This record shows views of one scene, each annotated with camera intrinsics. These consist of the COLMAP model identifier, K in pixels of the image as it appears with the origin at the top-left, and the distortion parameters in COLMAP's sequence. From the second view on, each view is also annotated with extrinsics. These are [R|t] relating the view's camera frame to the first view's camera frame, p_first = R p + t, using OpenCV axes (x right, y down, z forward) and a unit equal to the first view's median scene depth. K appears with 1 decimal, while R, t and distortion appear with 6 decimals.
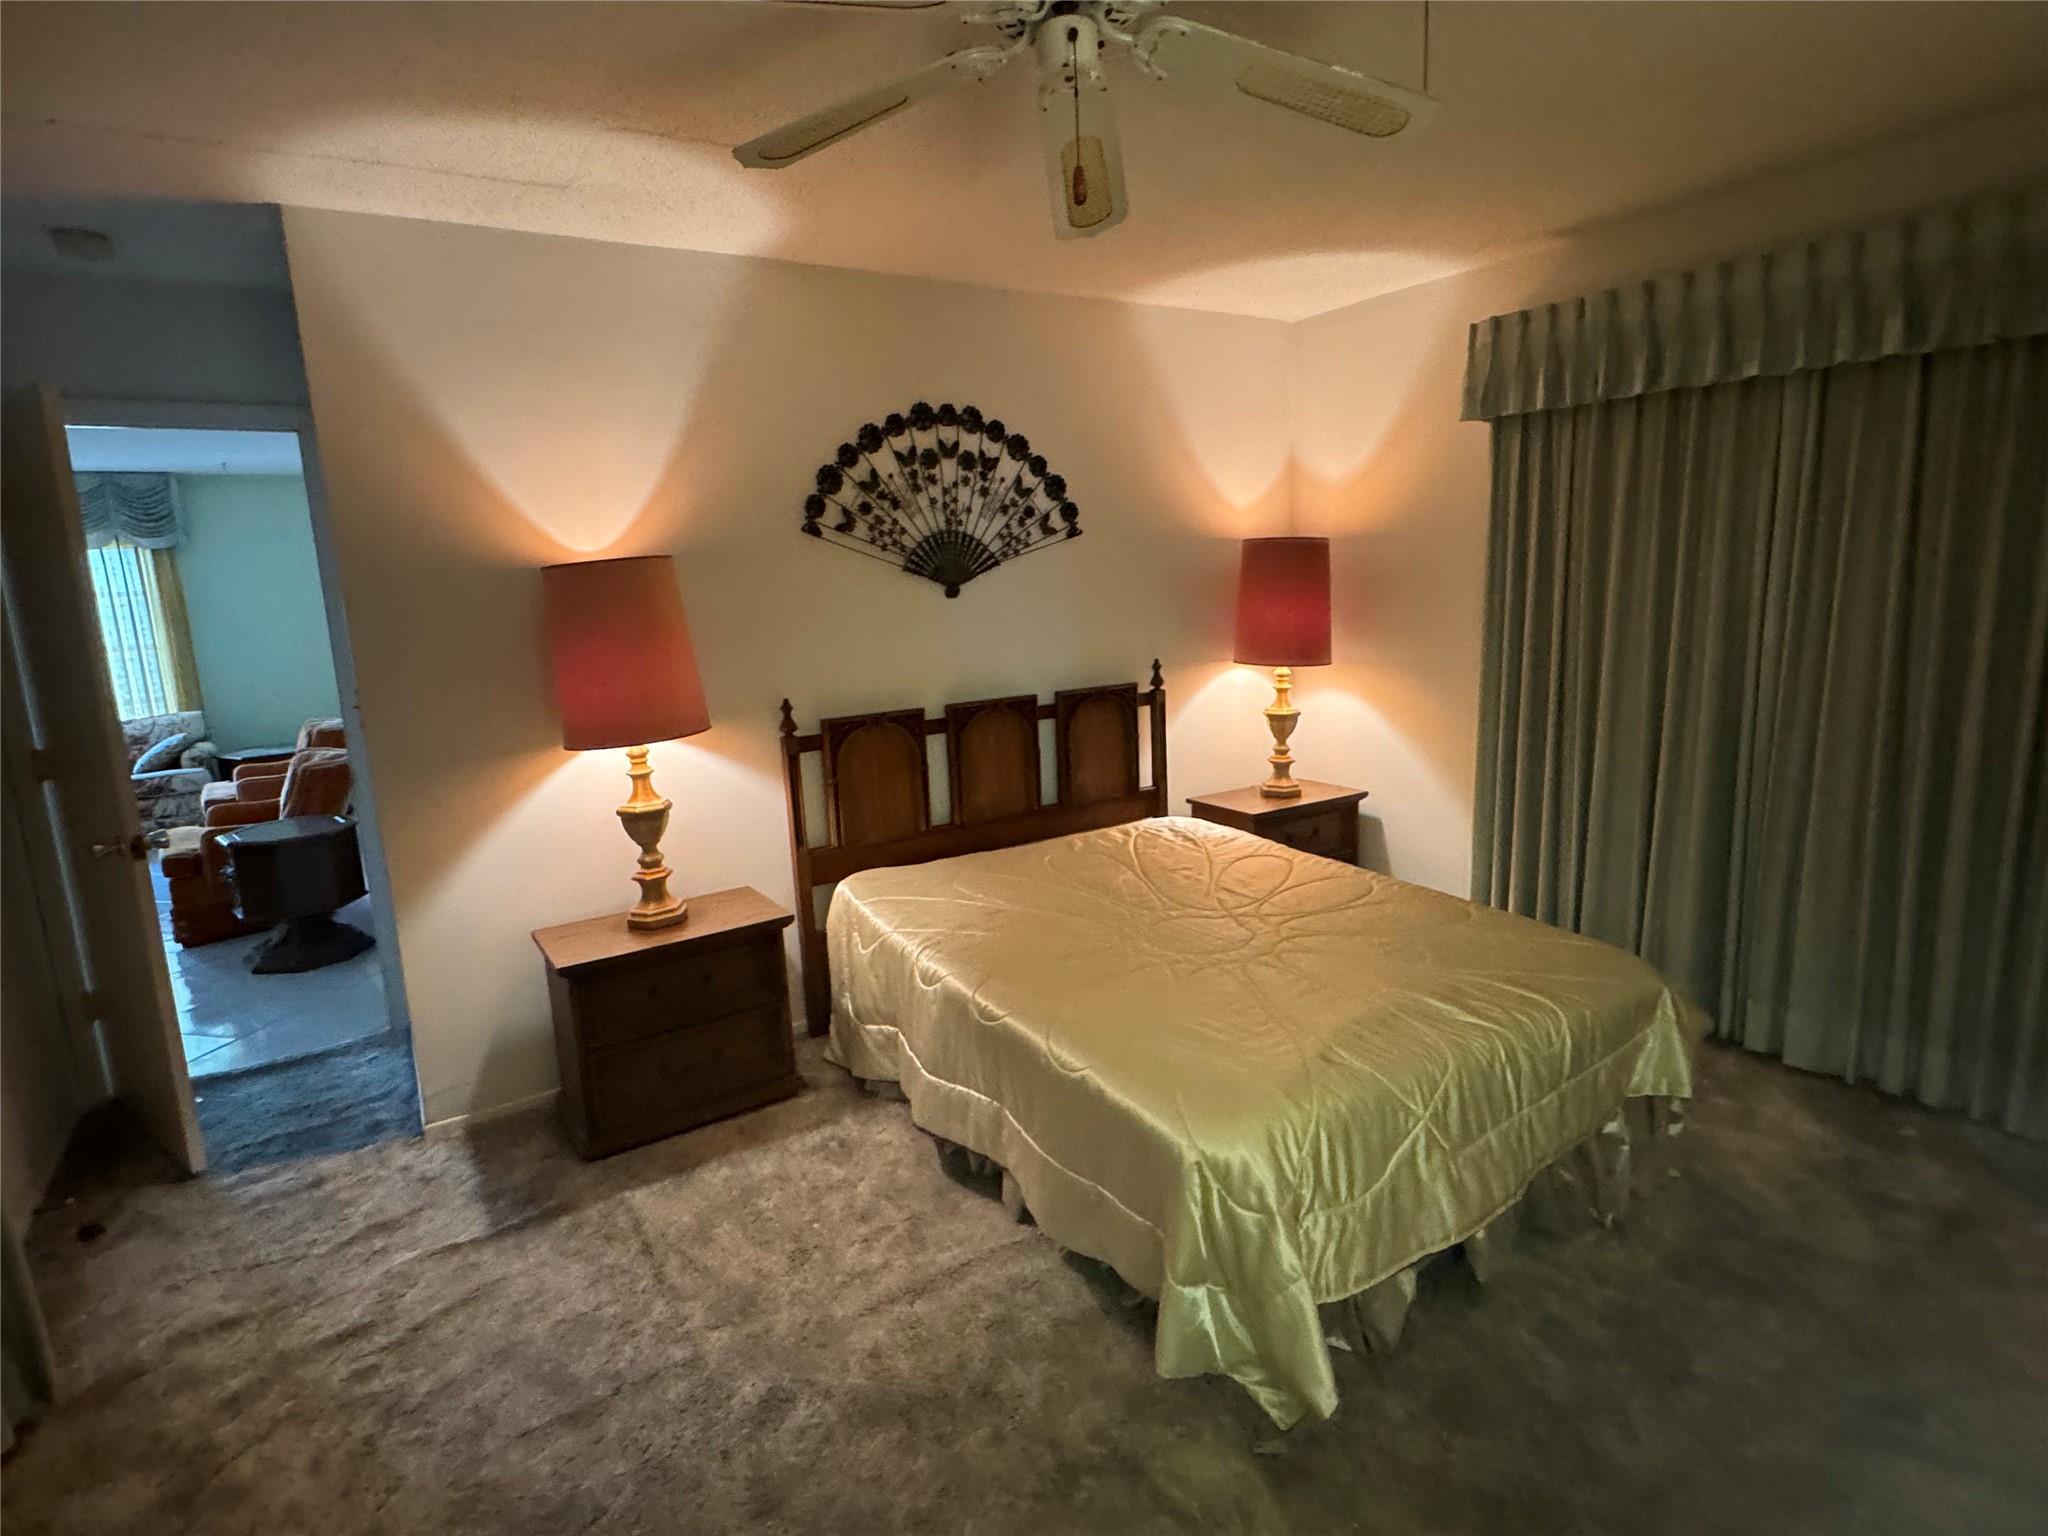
lens RADIAL K [[1015.1, 0, 1024.0], [0, 1015.1, 768.0], [0, 0, 1]] dist [-0.001810, -0.000641]
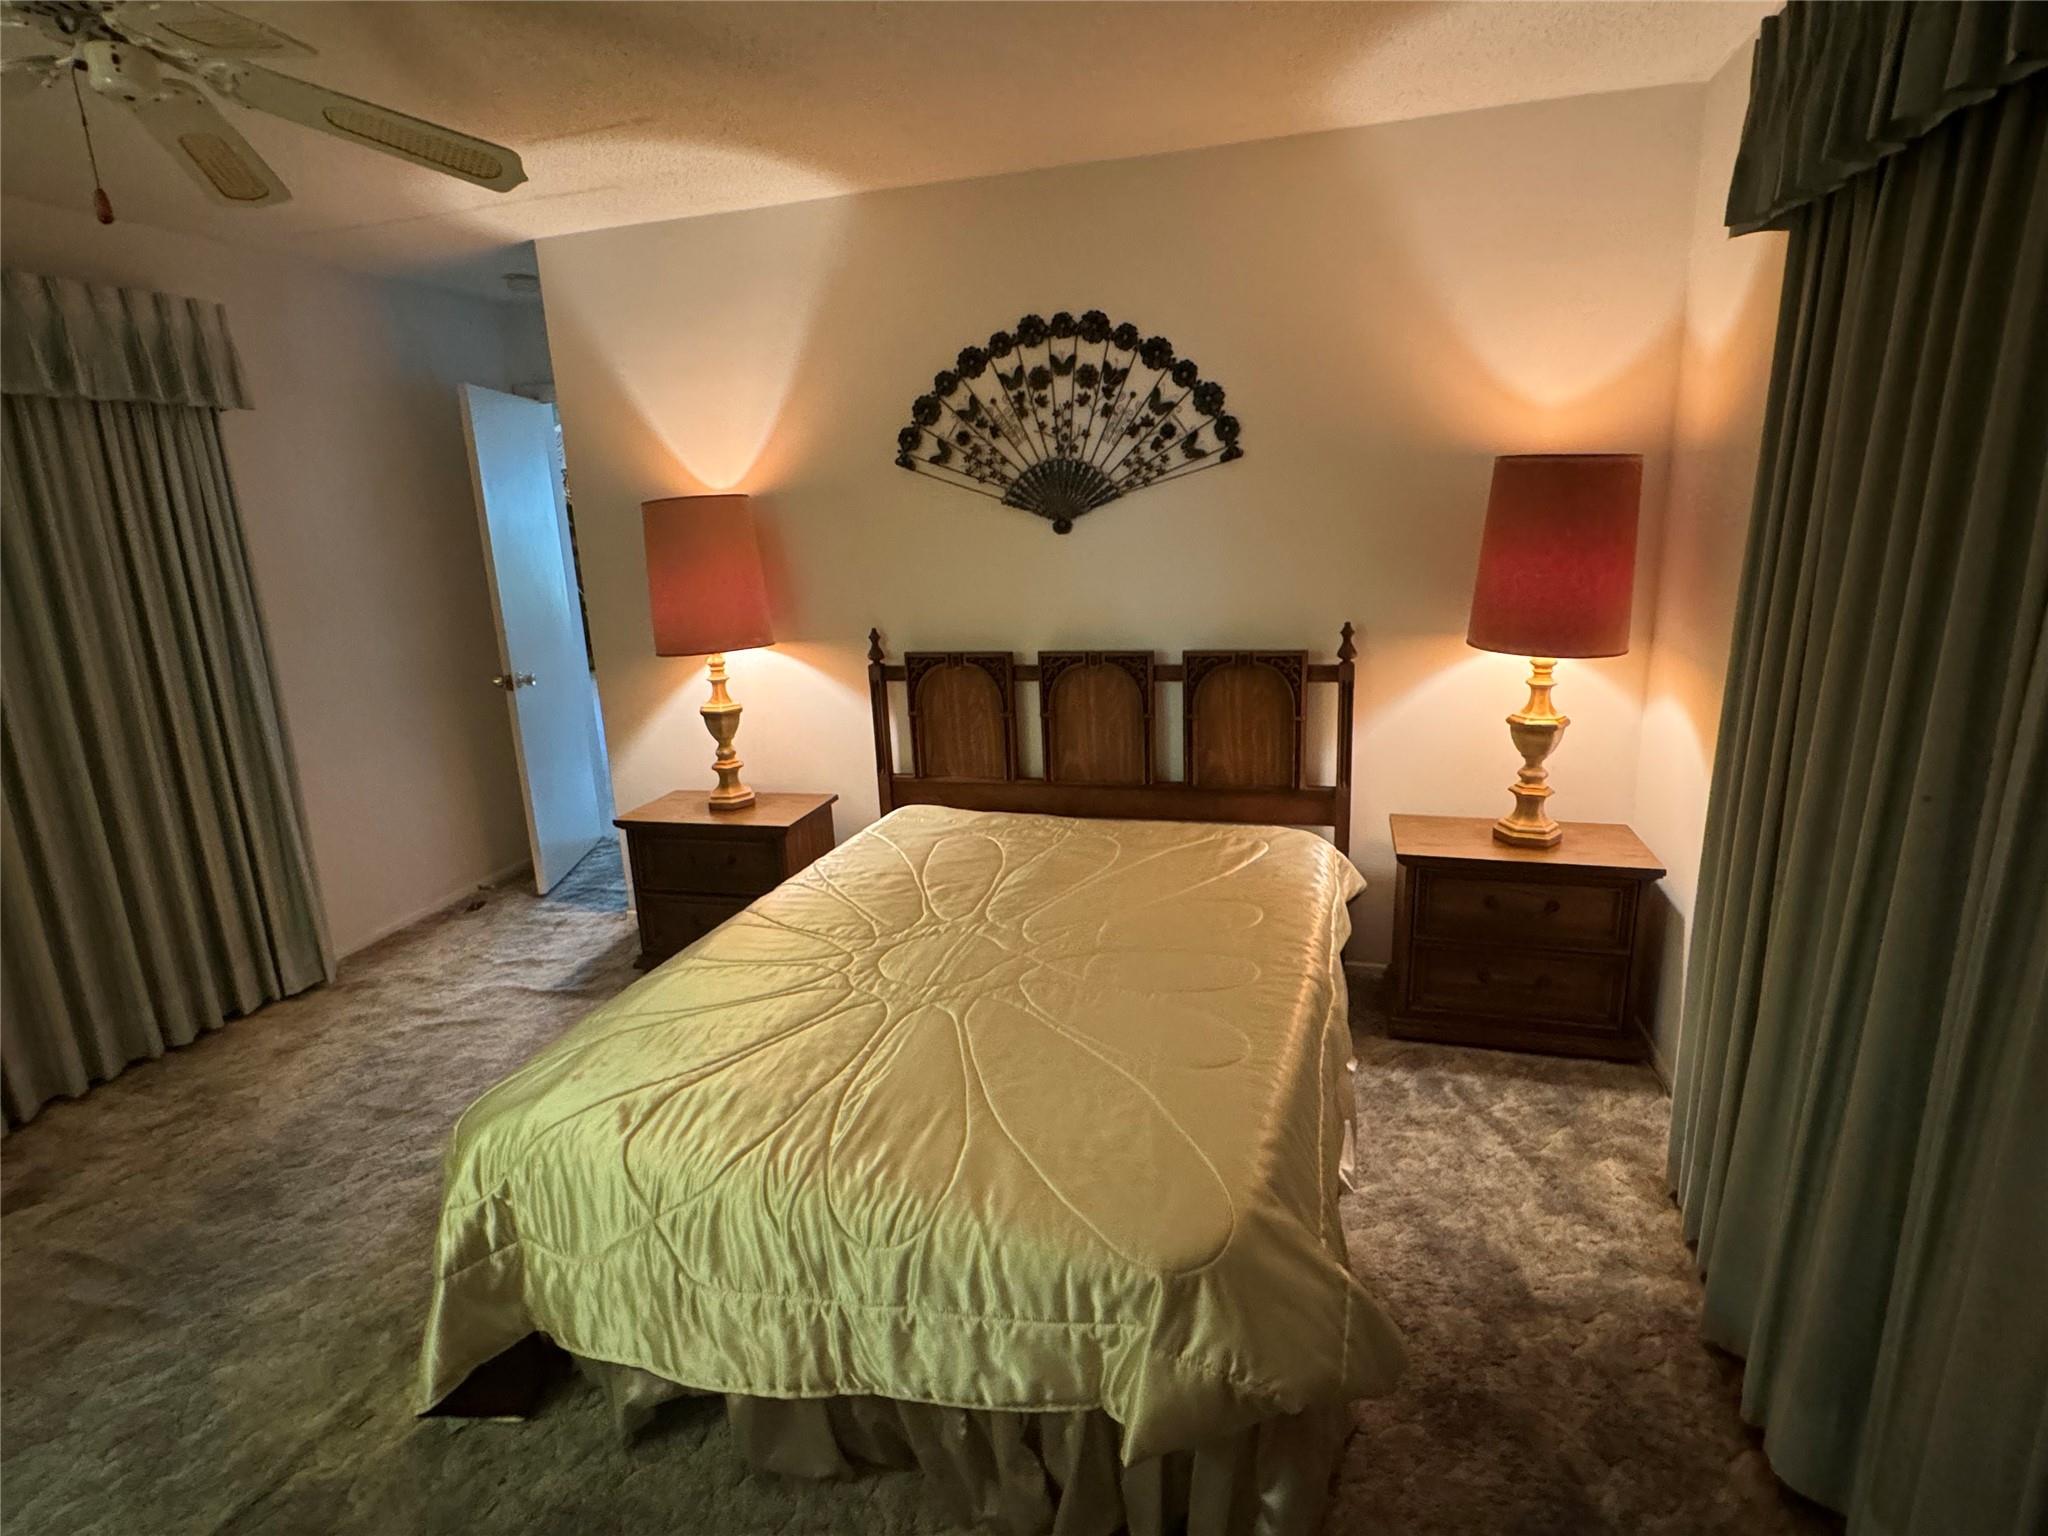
lens RADIAL K [[1015.1, 0, 1024.0], [0, 1015.1, 768.0], [0, 0, 1]] dist [-0.001810, -0.000641]
pose [[0.684662, 0.196608, -0.701843, 0.596243], [-0.129204, 0.980420, 0.148605, -0.095489], [0.717318, -0.011063, 0.696659, 0.351921]]
